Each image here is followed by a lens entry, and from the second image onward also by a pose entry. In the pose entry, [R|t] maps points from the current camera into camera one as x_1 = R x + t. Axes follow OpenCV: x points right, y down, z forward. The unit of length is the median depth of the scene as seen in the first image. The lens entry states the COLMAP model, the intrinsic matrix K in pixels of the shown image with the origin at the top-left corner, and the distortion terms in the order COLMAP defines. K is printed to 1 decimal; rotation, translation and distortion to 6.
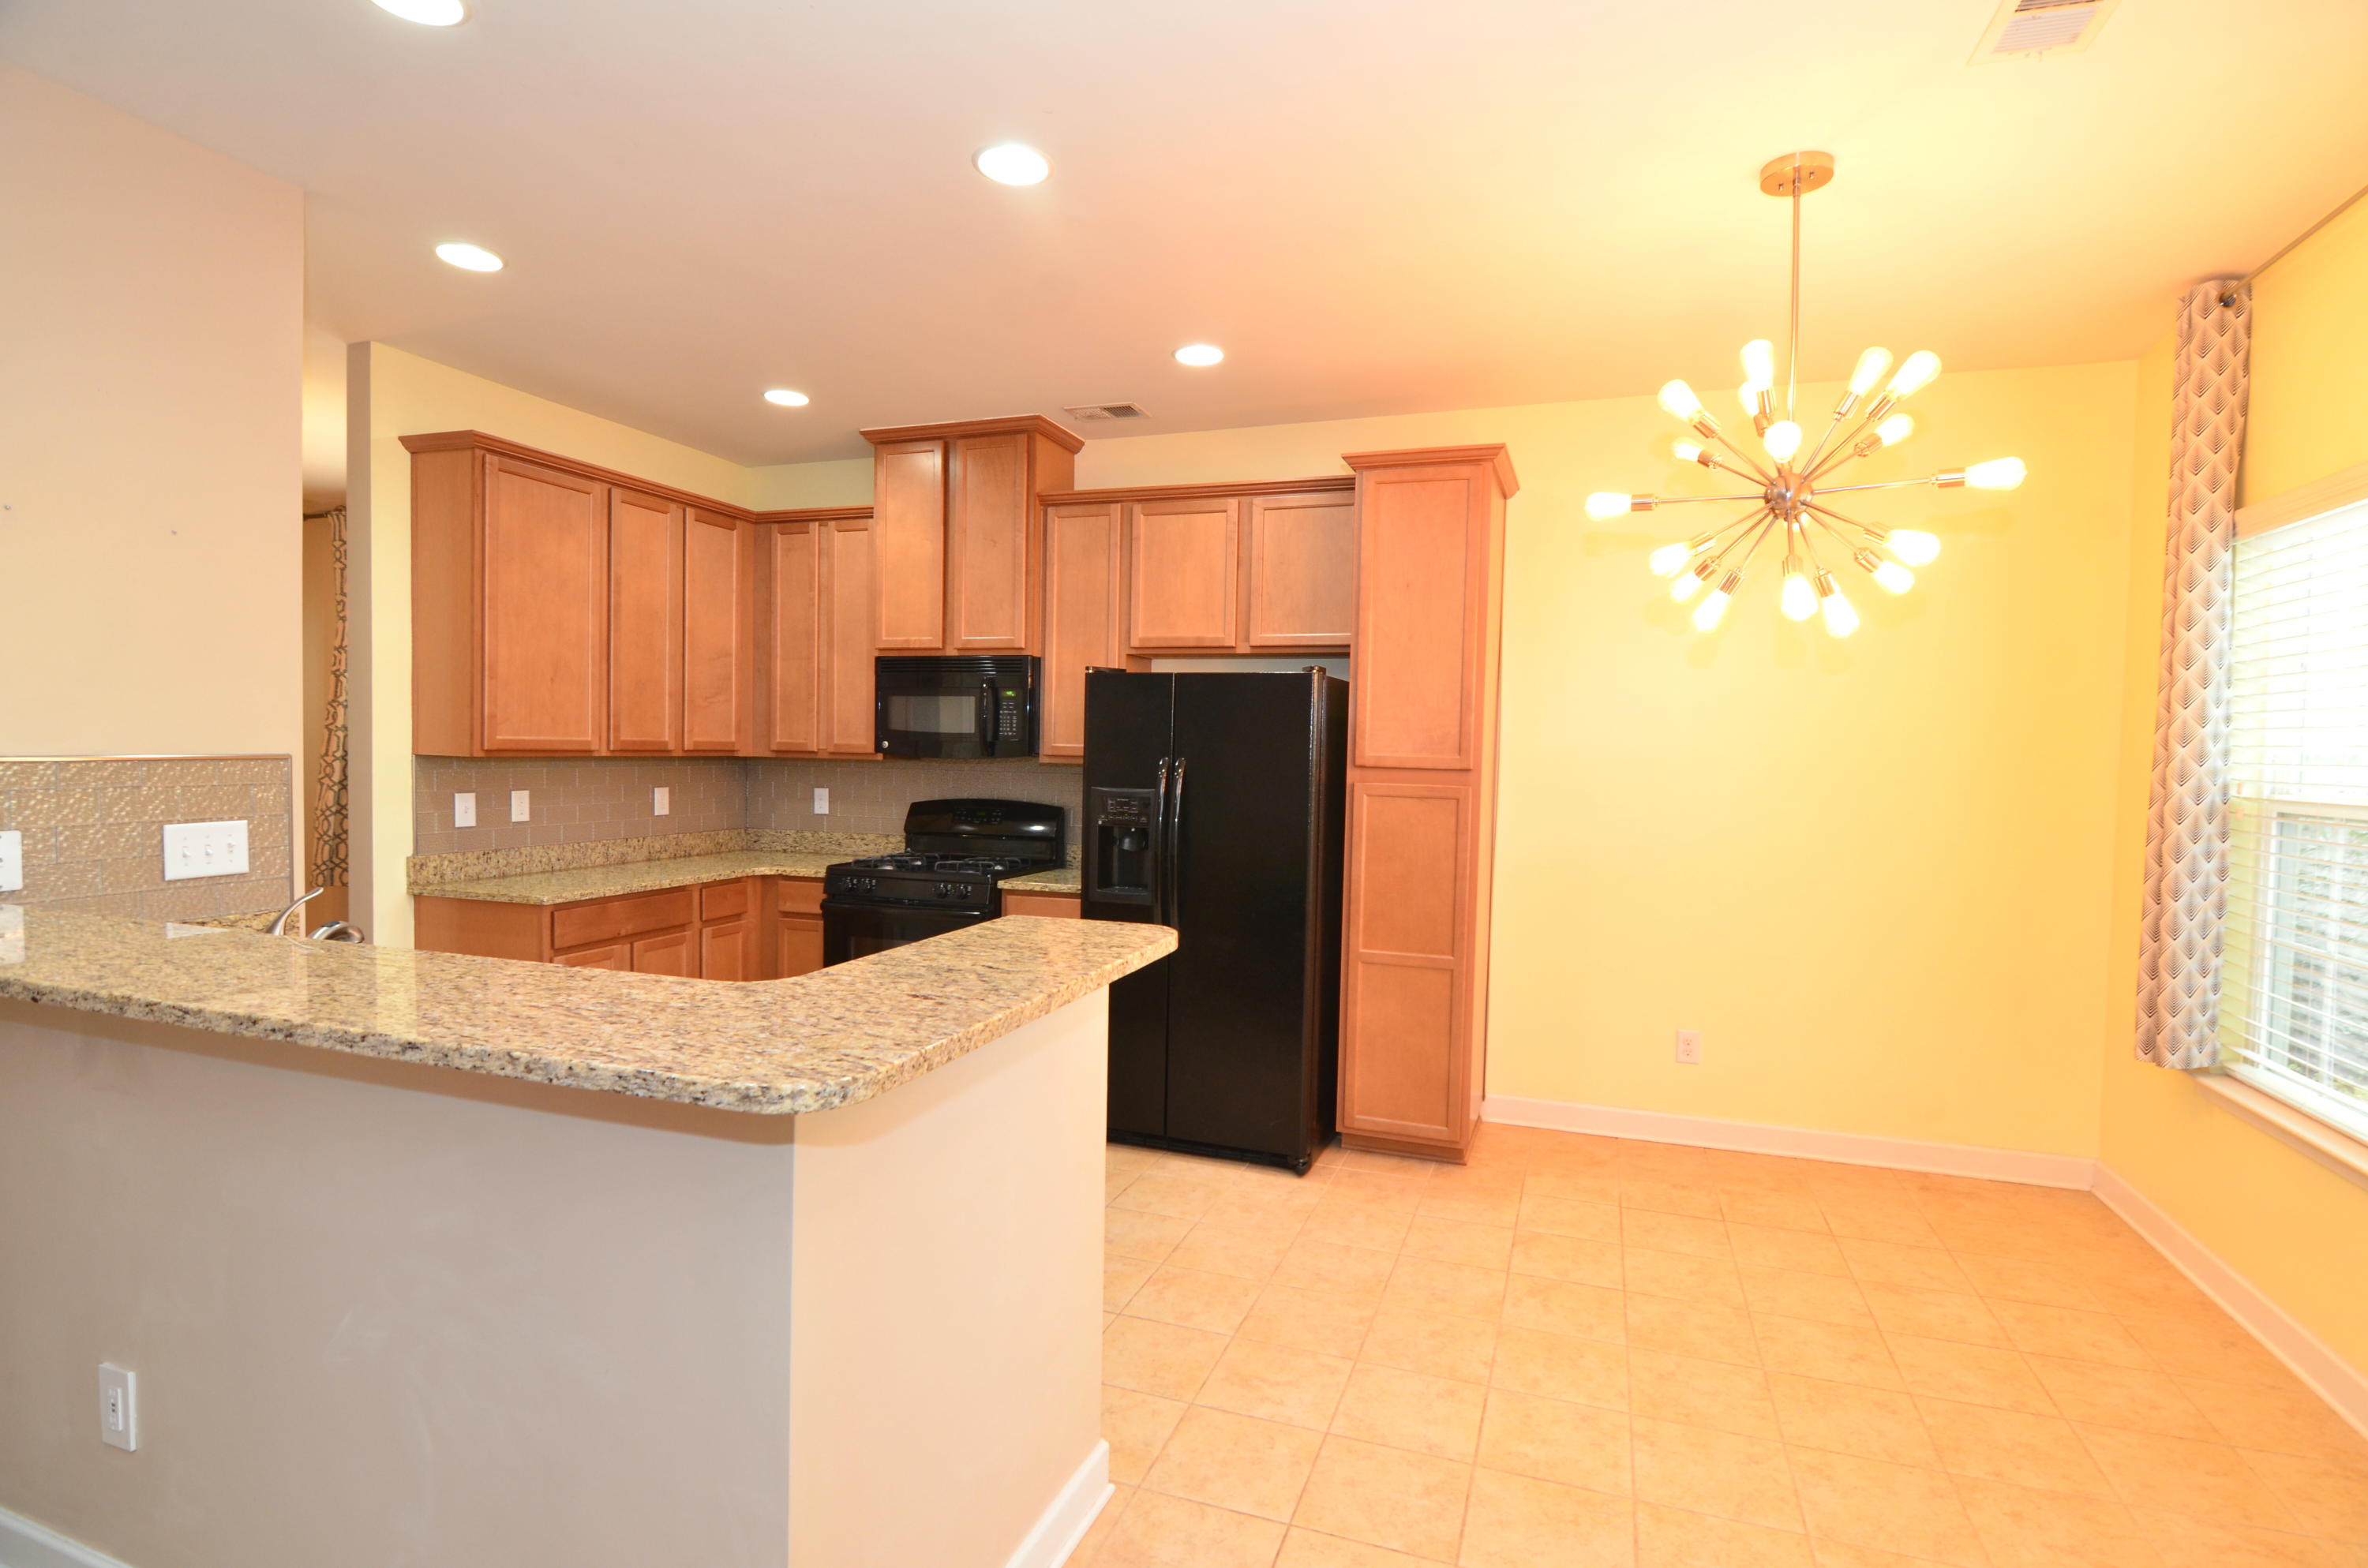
lens RADIAL K [[1137.6, 0, 1200.9], [0, 1137.6, 788.5], [0, 0, 1]] dist [-0.004678, -0.010472]
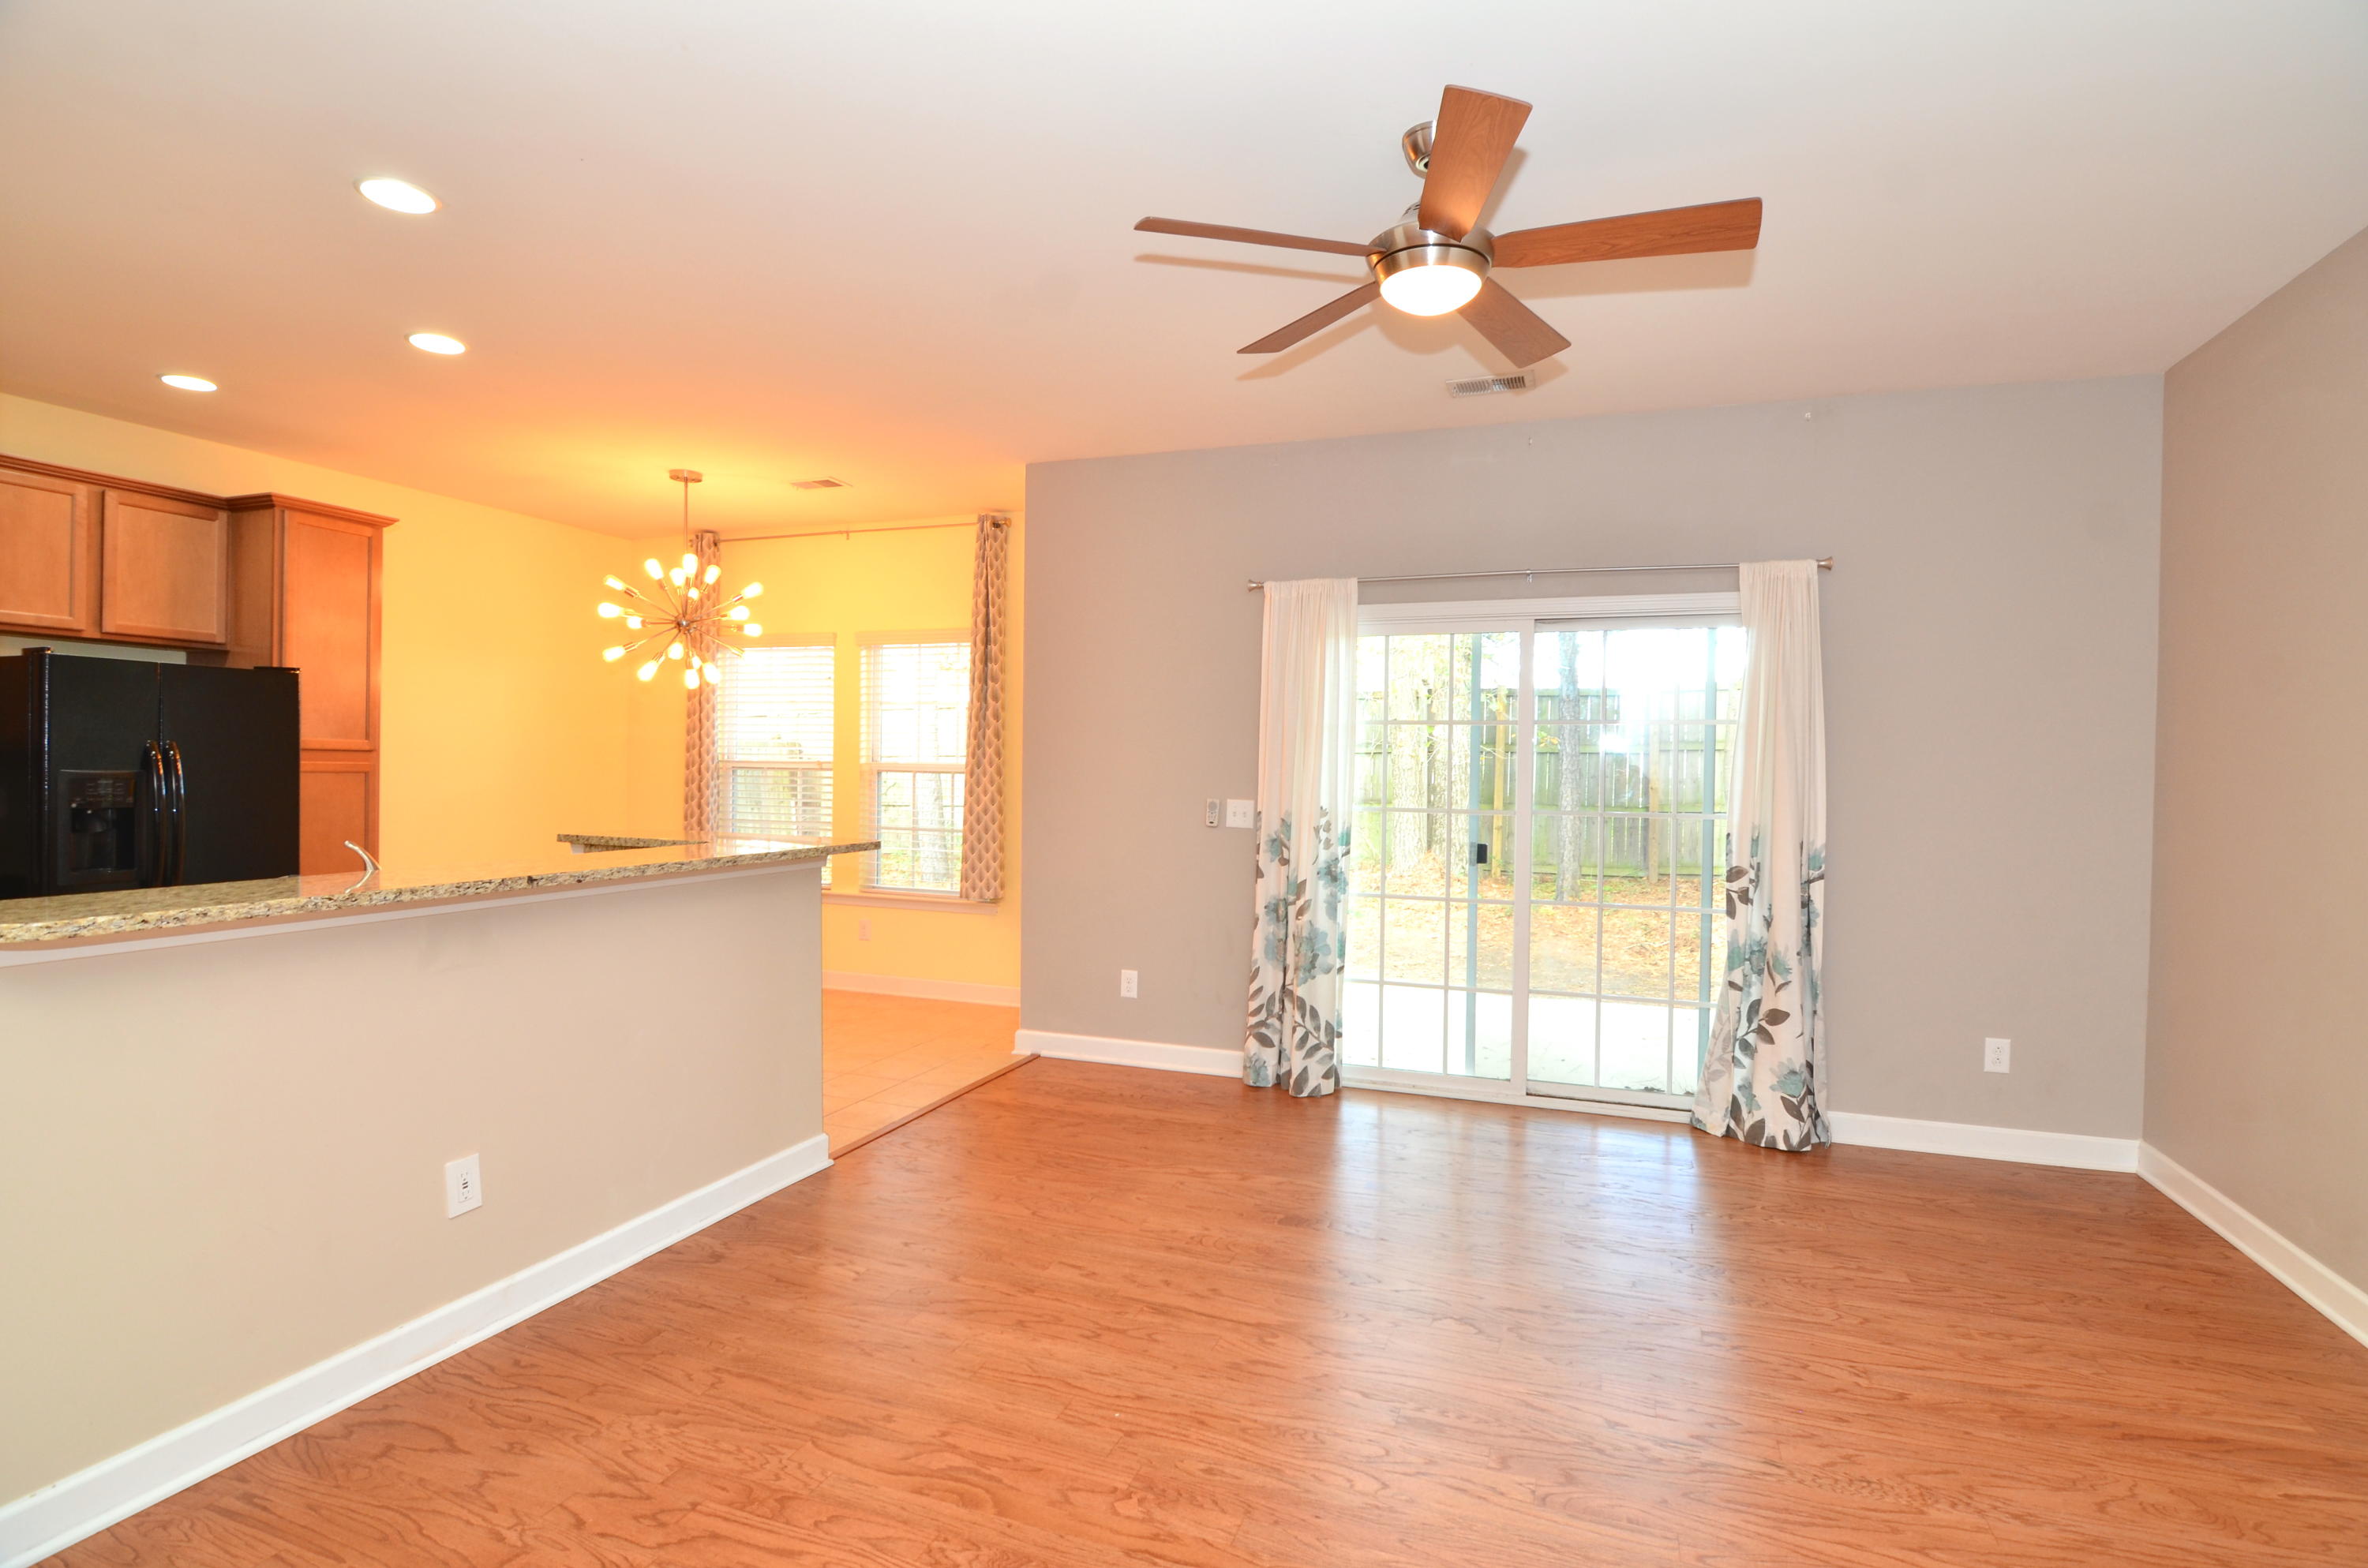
lens RADIAL K [[1137.6, 0, 1199.0], [0, 1137.6, 786.7], [0, 0, 1]] dist [-0.004678, -0.010472]
pose [[0.004983, -0.035533, 0.999356, -0.989436], [0.021512, 0.999141, 0.035418, -0.000071], [-0.999756, 0.021322, 0.005744, 0.005874]]
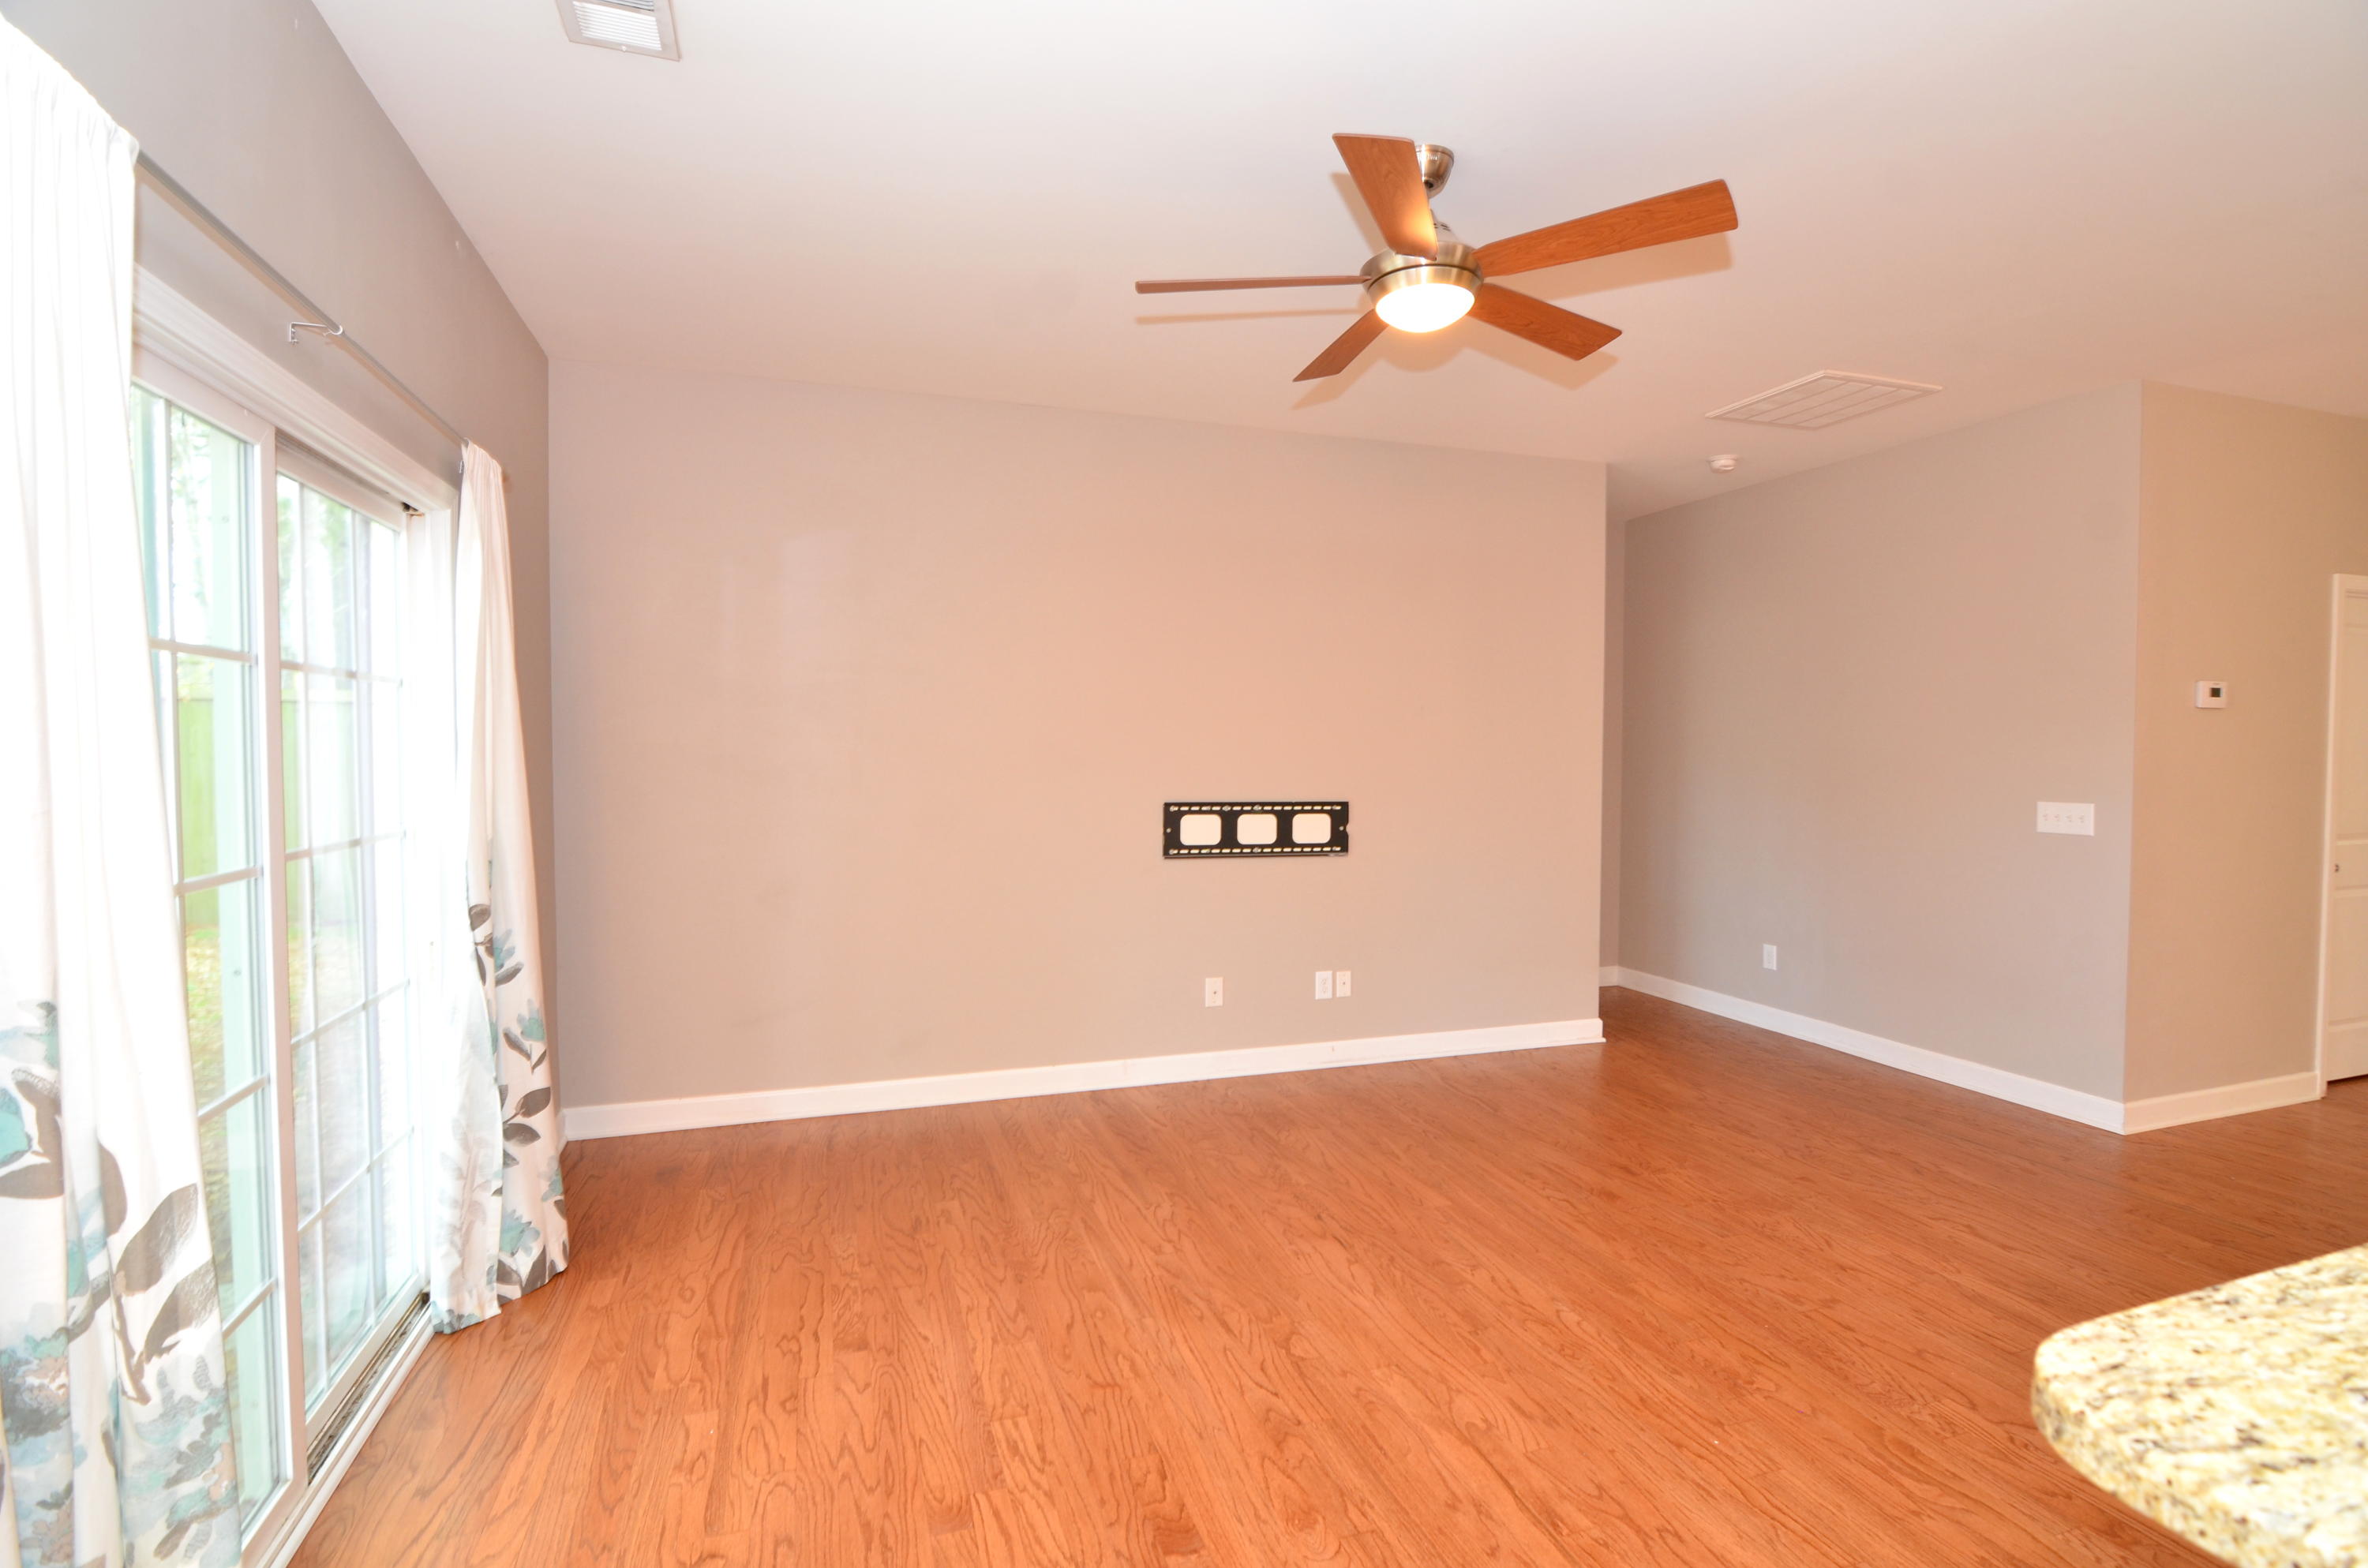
lens RADIAL K [[1137.6, 0, 1200.4], [0, 1137.6, 786.1], [0, 0, 1]] dist [-0.004678, -0.010472]
pose [[-0.786855, -0.000085, -0.617138, 0.073584], [-0.040428, 0.997859, 0.051408, -0.004133], [0.615812, 0.065401, -0.785174, 0.305291]]
